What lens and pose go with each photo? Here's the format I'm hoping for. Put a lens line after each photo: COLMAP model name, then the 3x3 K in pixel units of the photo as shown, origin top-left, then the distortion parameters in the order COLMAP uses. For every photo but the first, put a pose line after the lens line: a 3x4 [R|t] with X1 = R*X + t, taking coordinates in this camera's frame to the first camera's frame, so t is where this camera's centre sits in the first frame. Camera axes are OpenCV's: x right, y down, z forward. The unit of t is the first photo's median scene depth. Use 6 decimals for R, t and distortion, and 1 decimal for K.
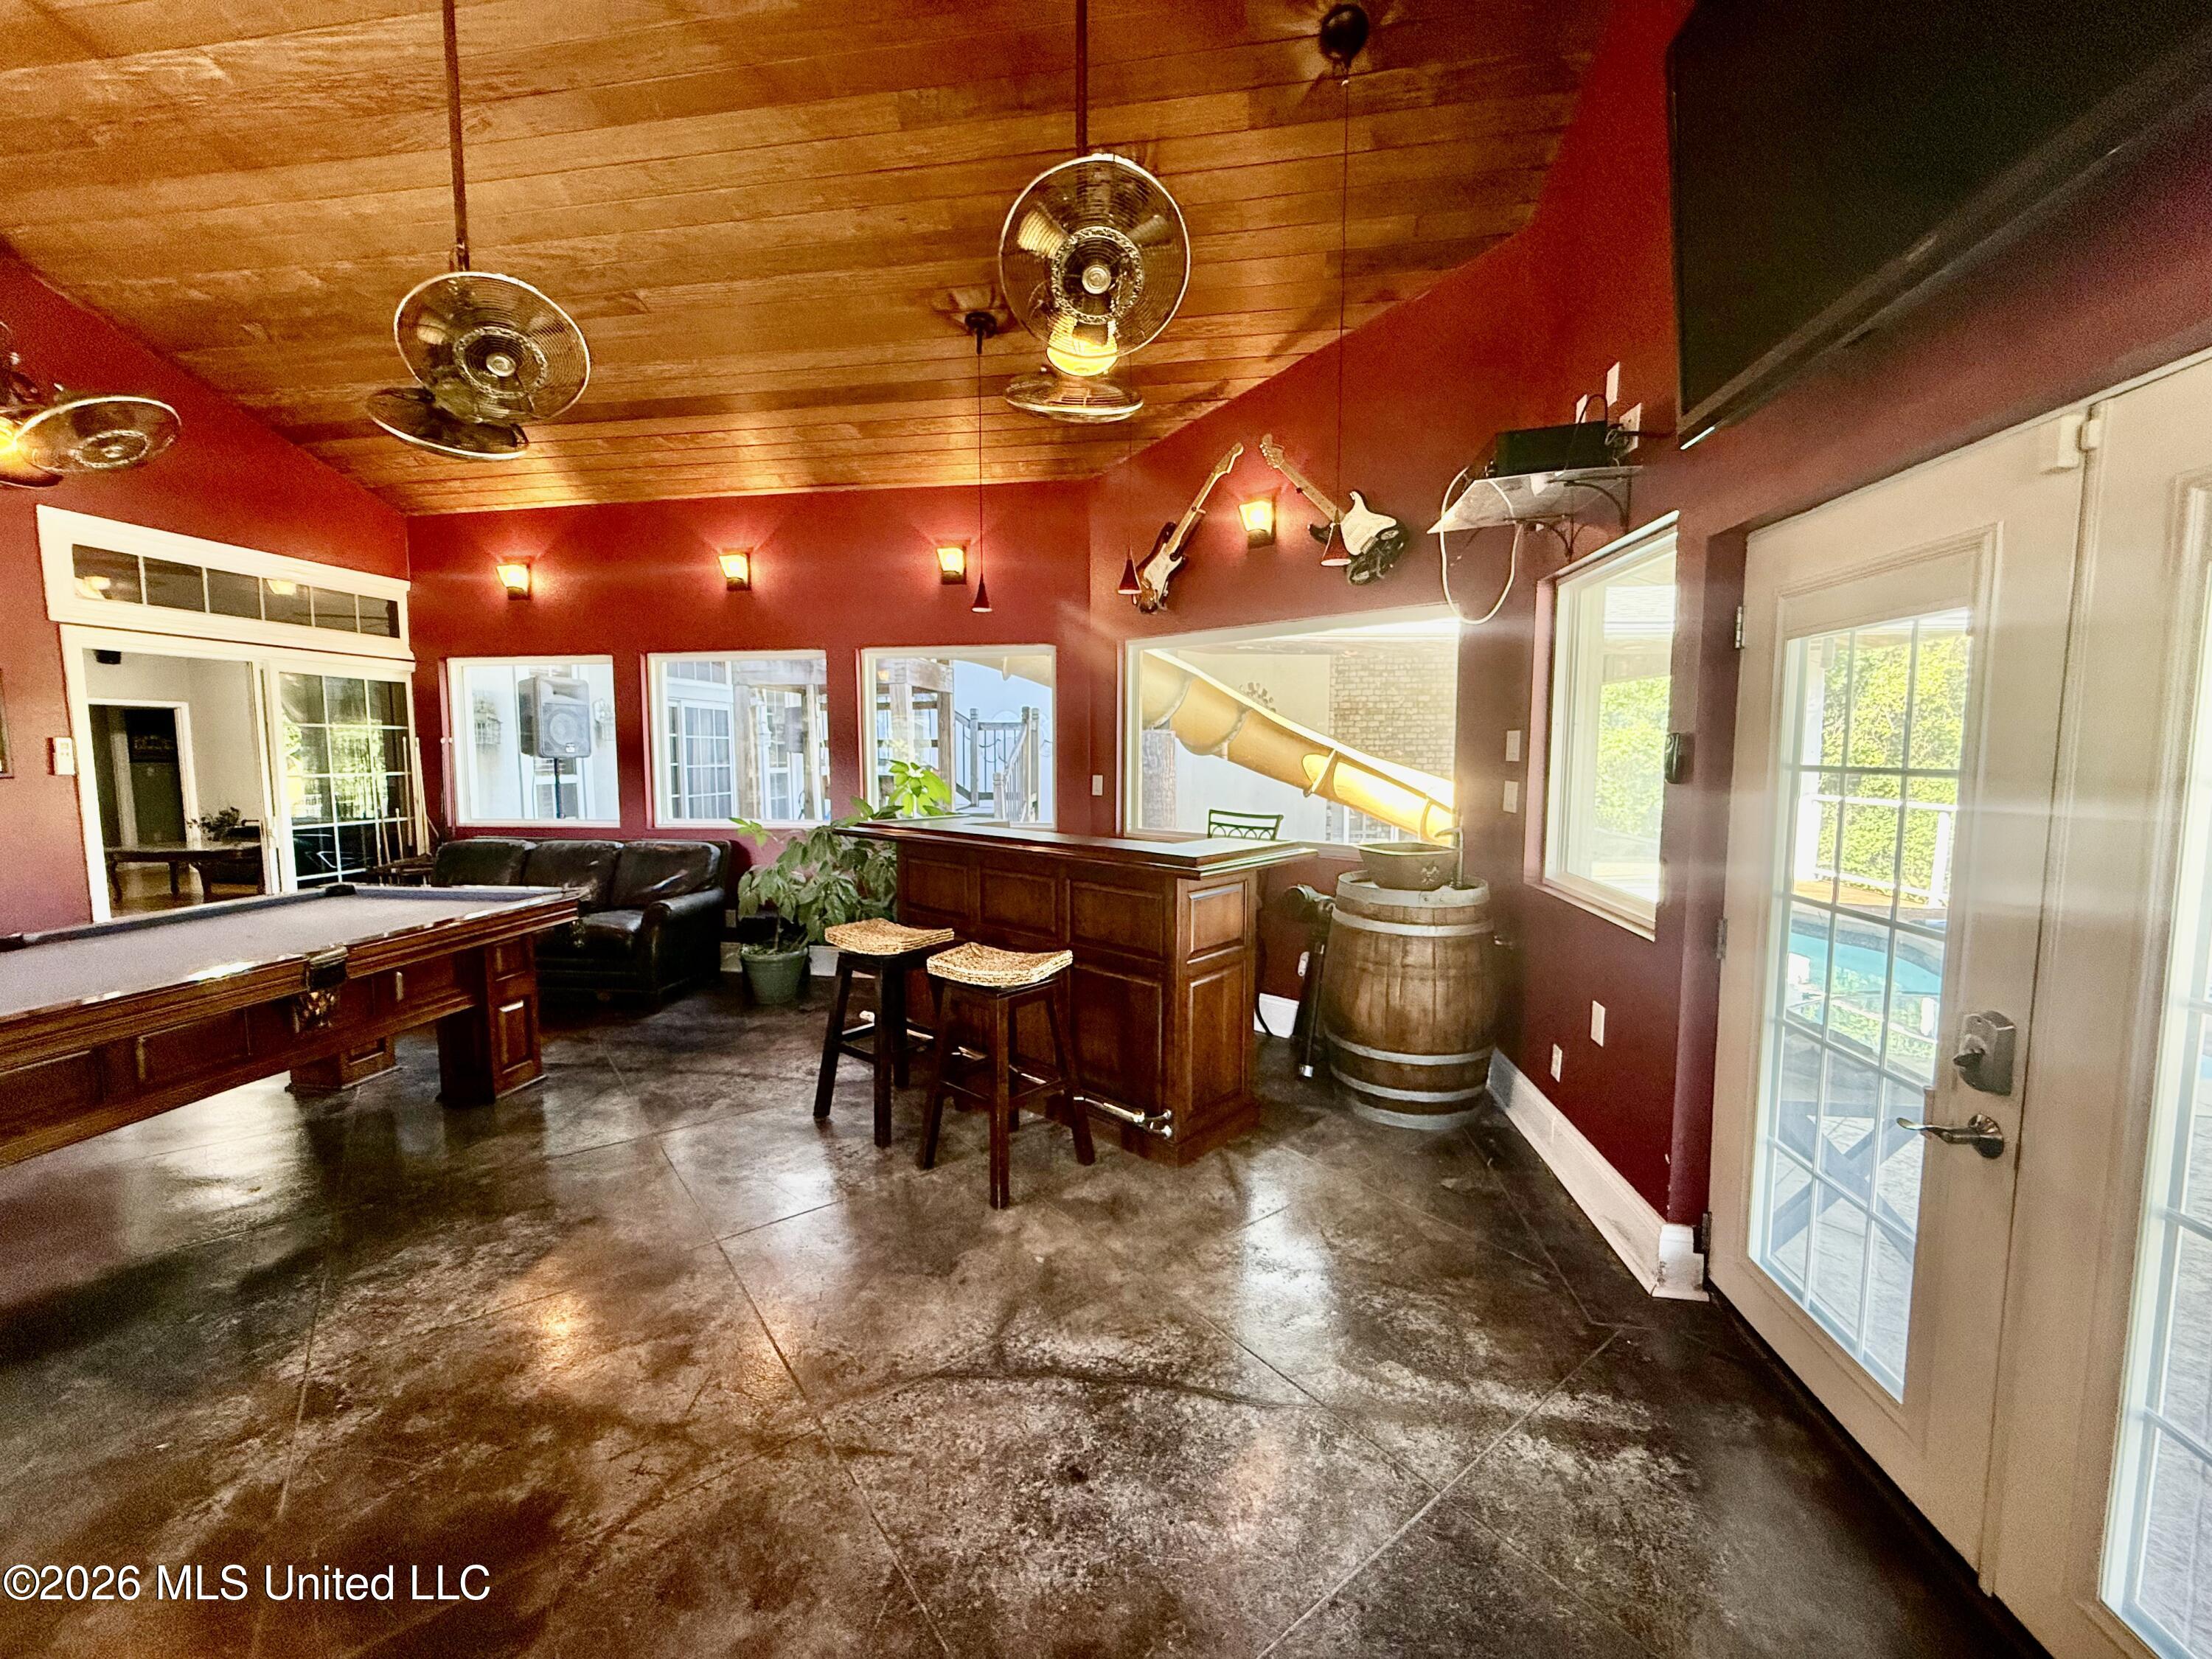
lens RADIAL K [[889.6, 0, 1106.0], [0, 889.6, 829.5], [0, 0, 1]] dist [0.000007, -0.000004]
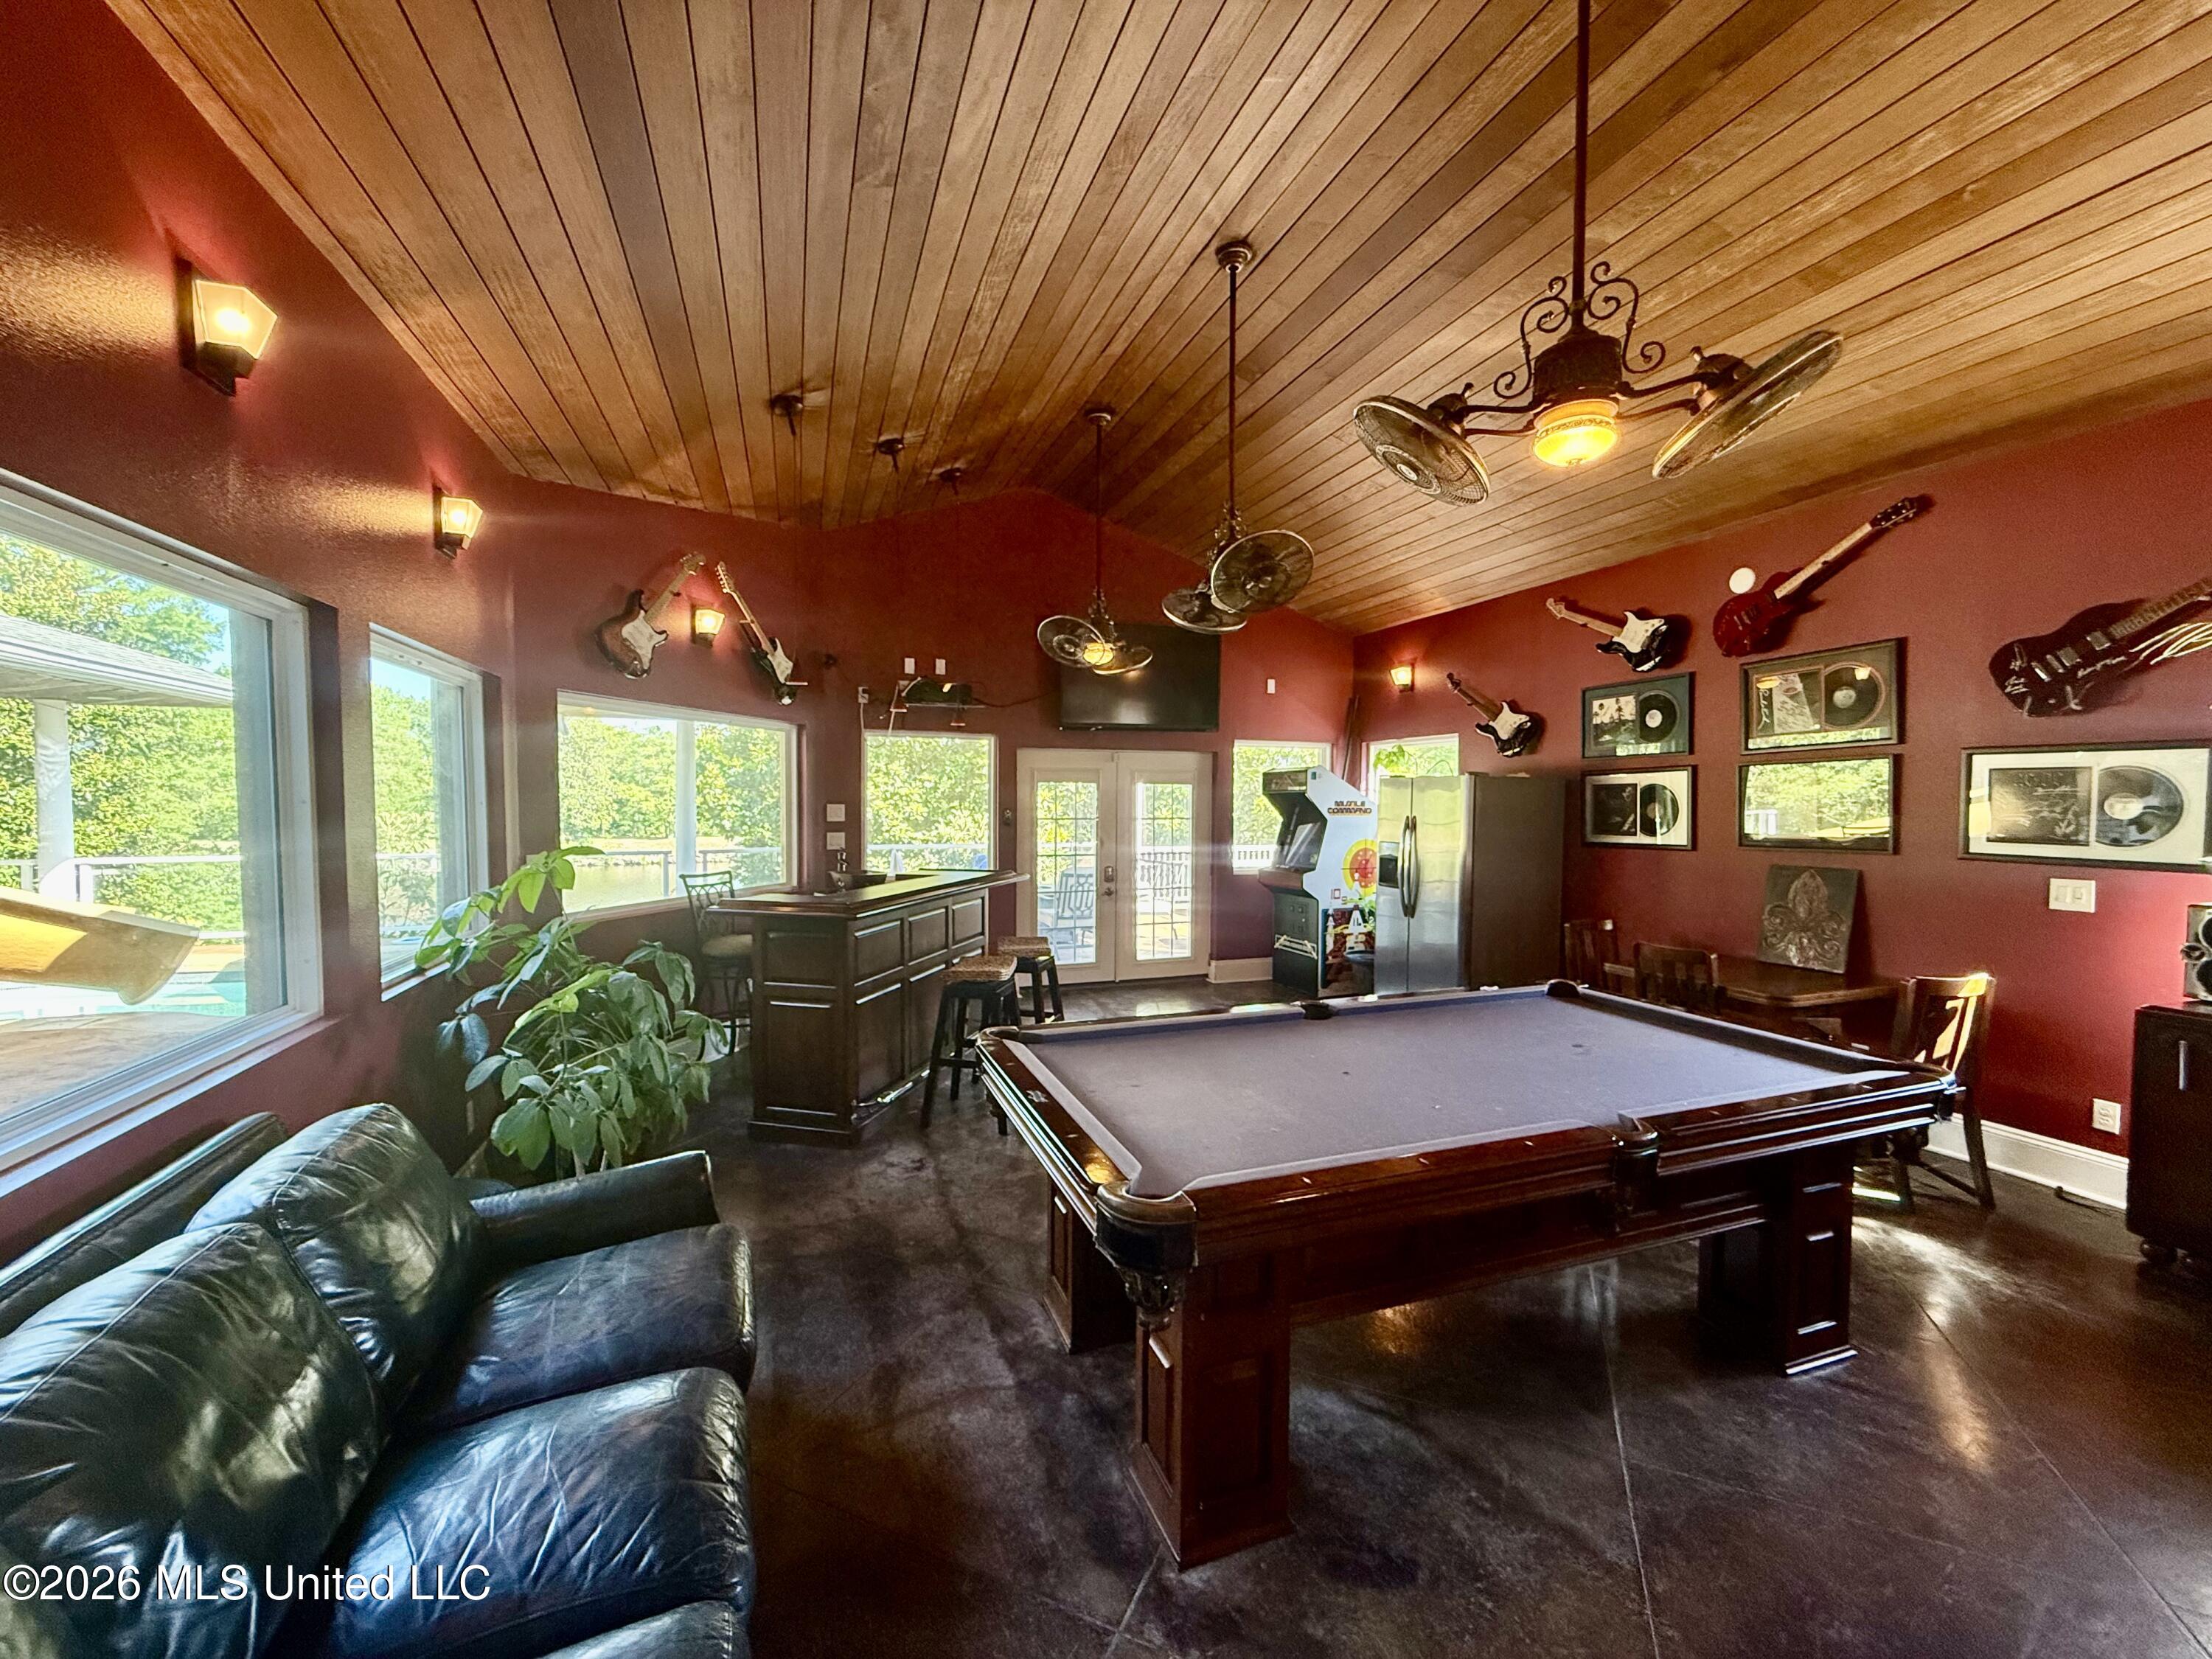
lens RADIAL K [[889.6, 0, 1106.0], [0, 889.6, 829.5], [0, 0, 1]] dist [0.000007, -0.000004]
pose [[-0.480403, -0.024779, 0.876698, -1.320606], [0.078729, 0.994347, 0.071245, -0.140190], [-0.873507, 0.103248, -0.475737, 1.317885]]
